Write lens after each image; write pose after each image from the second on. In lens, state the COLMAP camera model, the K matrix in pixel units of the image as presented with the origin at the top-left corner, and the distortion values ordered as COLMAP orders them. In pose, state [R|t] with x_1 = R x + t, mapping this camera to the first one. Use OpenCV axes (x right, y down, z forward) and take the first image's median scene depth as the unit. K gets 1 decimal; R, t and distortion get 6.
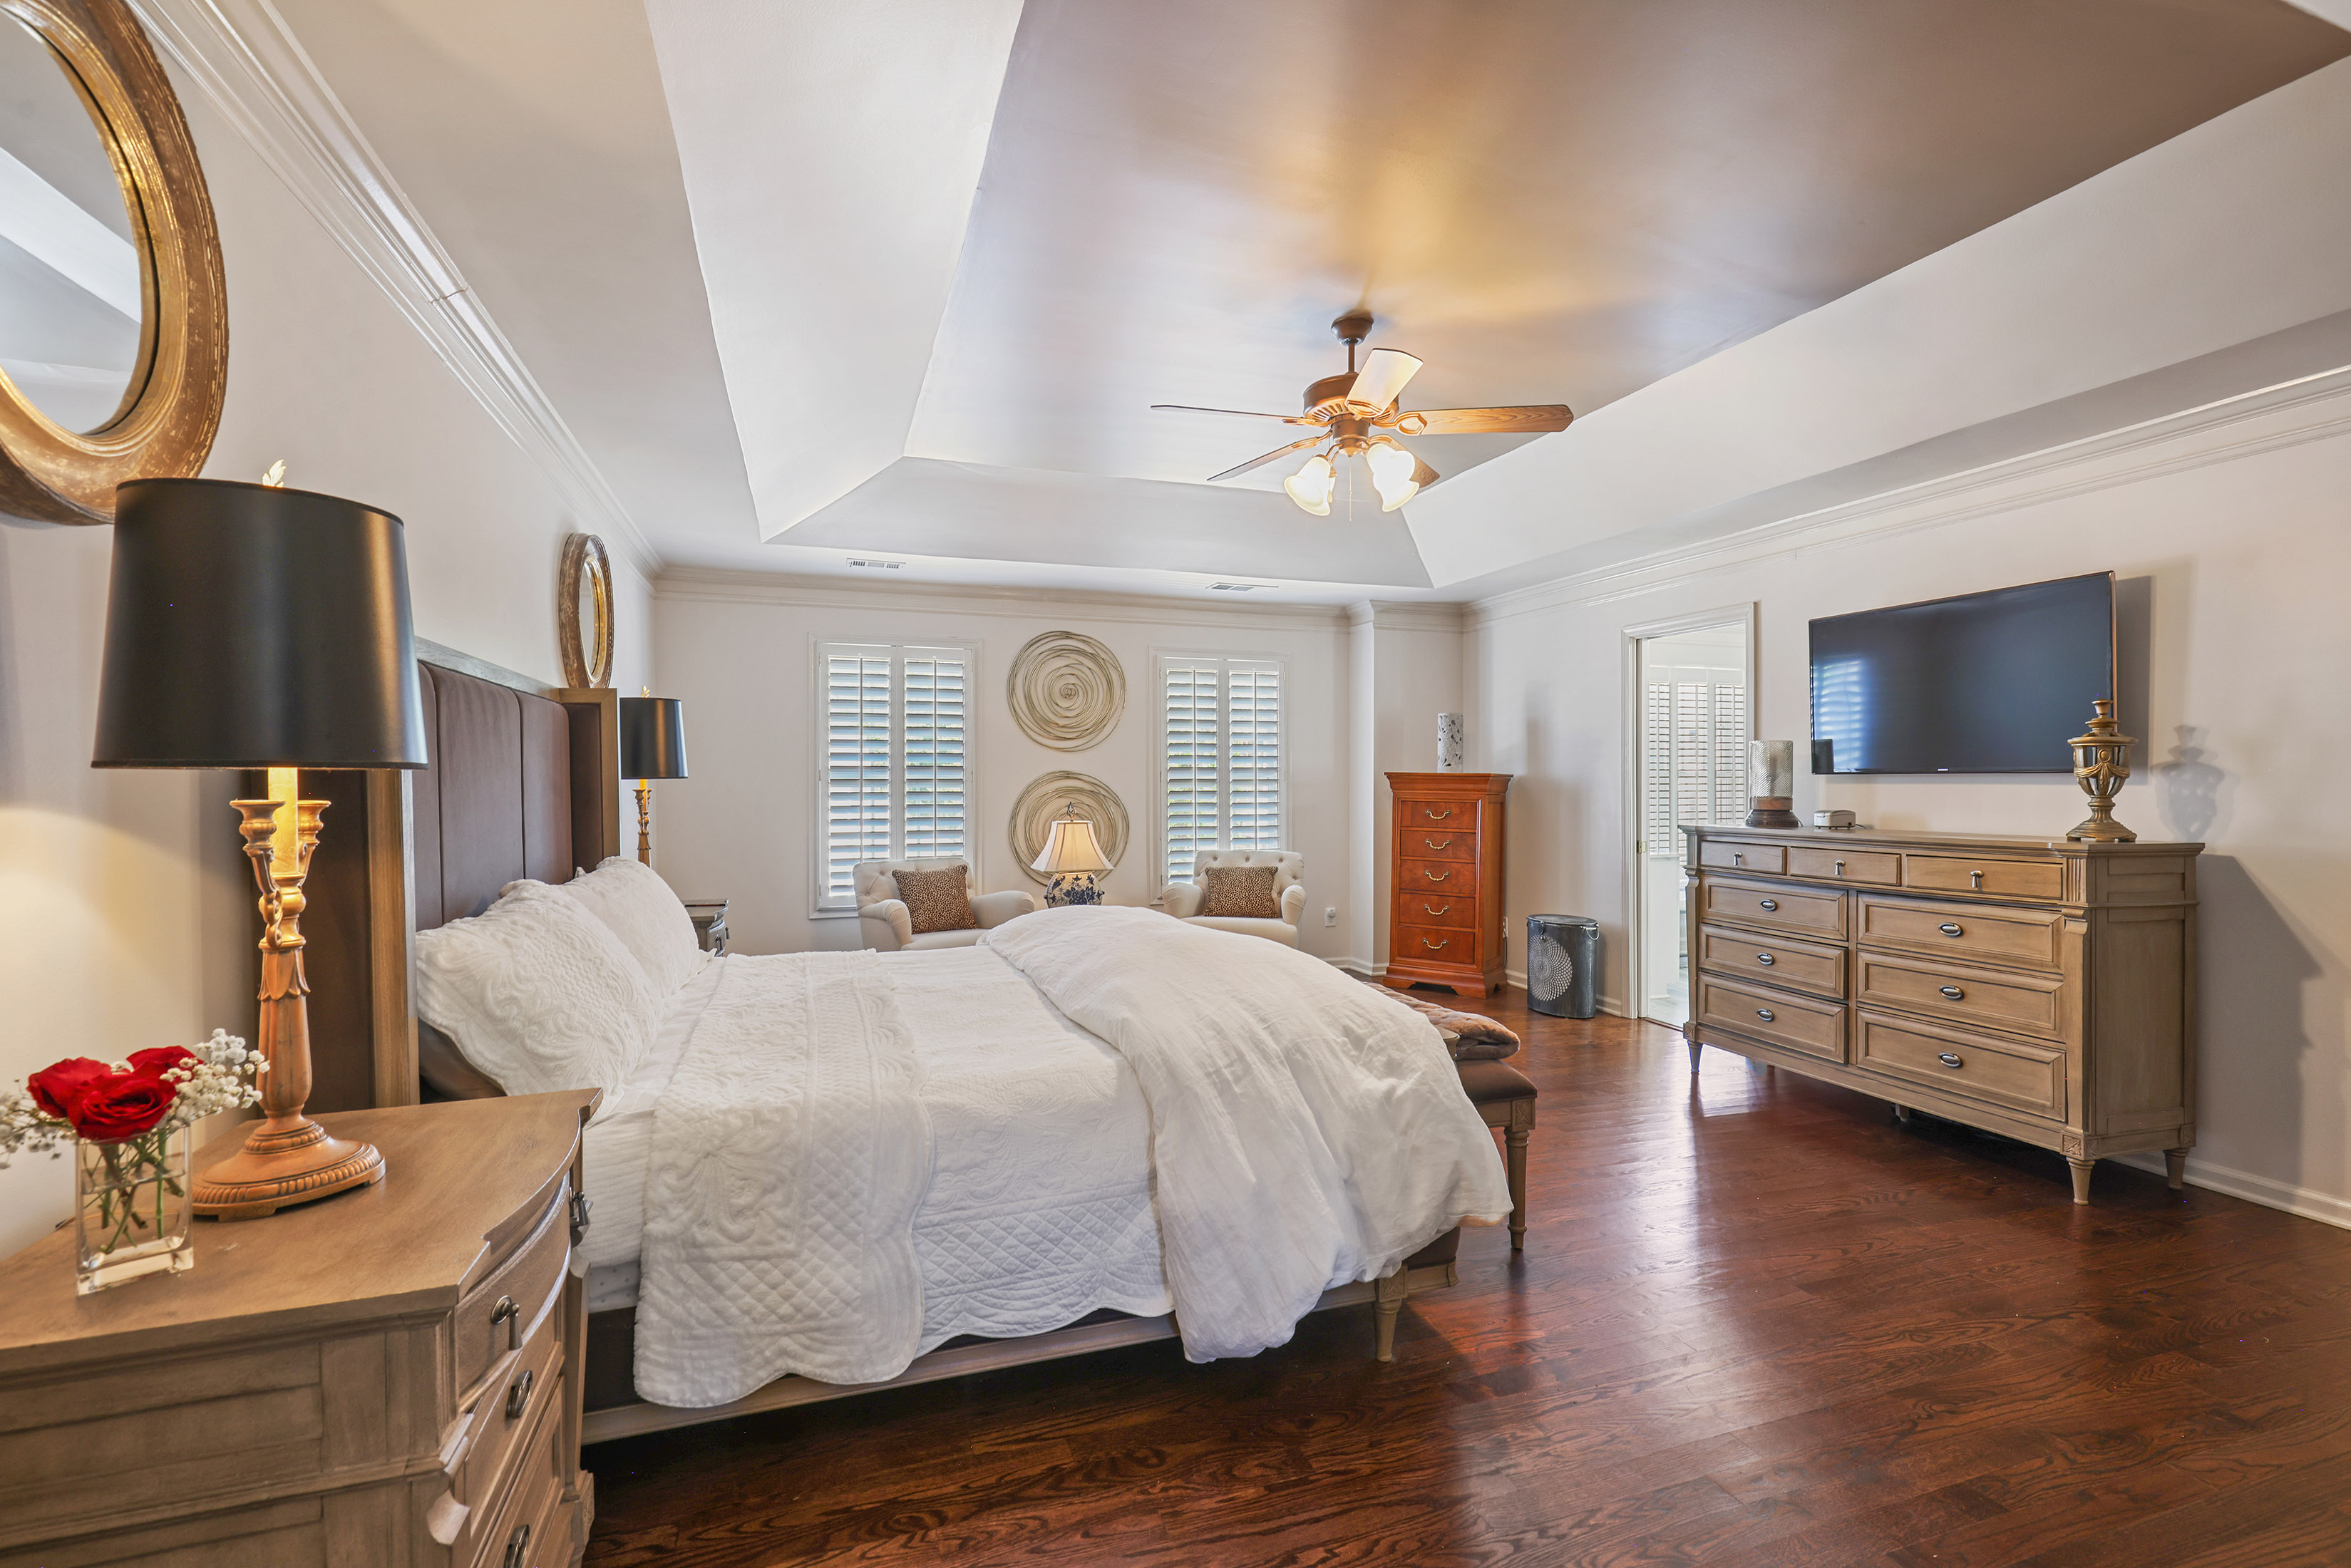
lens RADIAL K [[1066.5, 0, 1173.2], [0, 1066.5, 789.9], [0, 0, 1]] dist [0.003110, 0.000015]
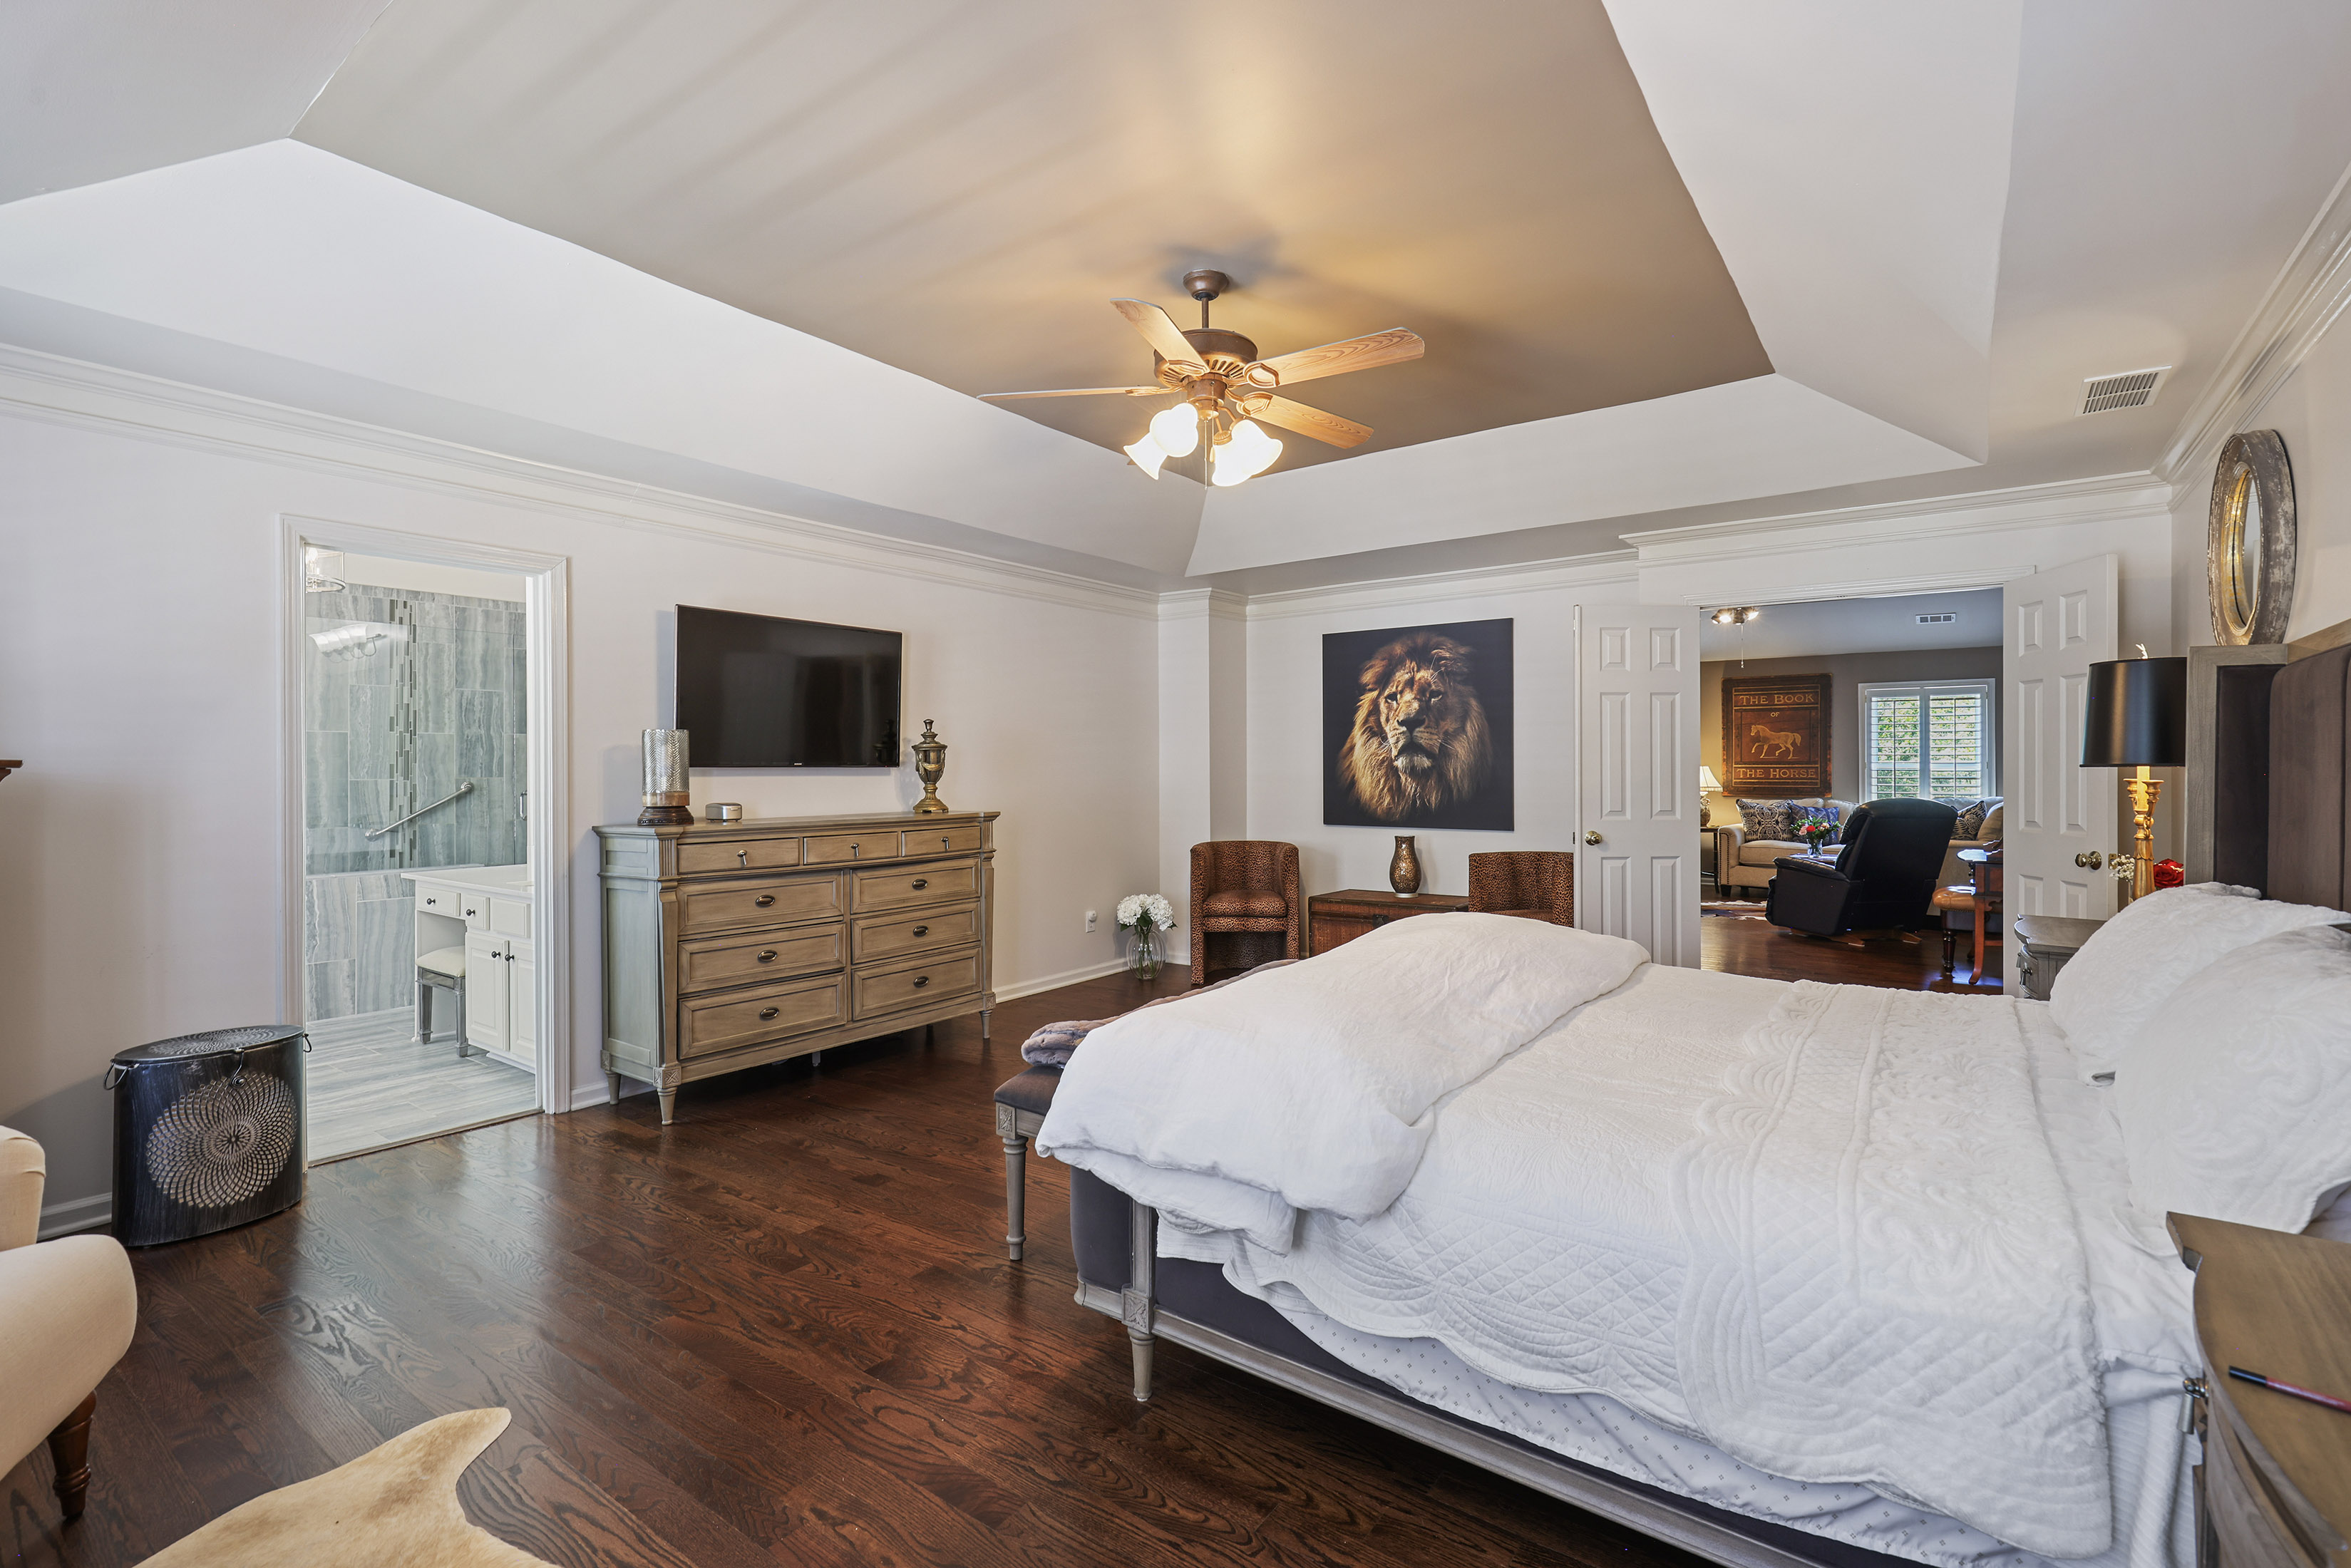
lens RADIAL K [[1066.5, 0, 1167.5], [0, 1066.5, 773.8], [0, 0, 1]] dist [0.003110, 0.000015]
pose [[-0.580867, -0.013515, 0.813886, -0.506932], [-0.000846, 0.999872, 0.016000, -0.028509], [-0.813998, 0.008605, -0.580804, 1.411331]]
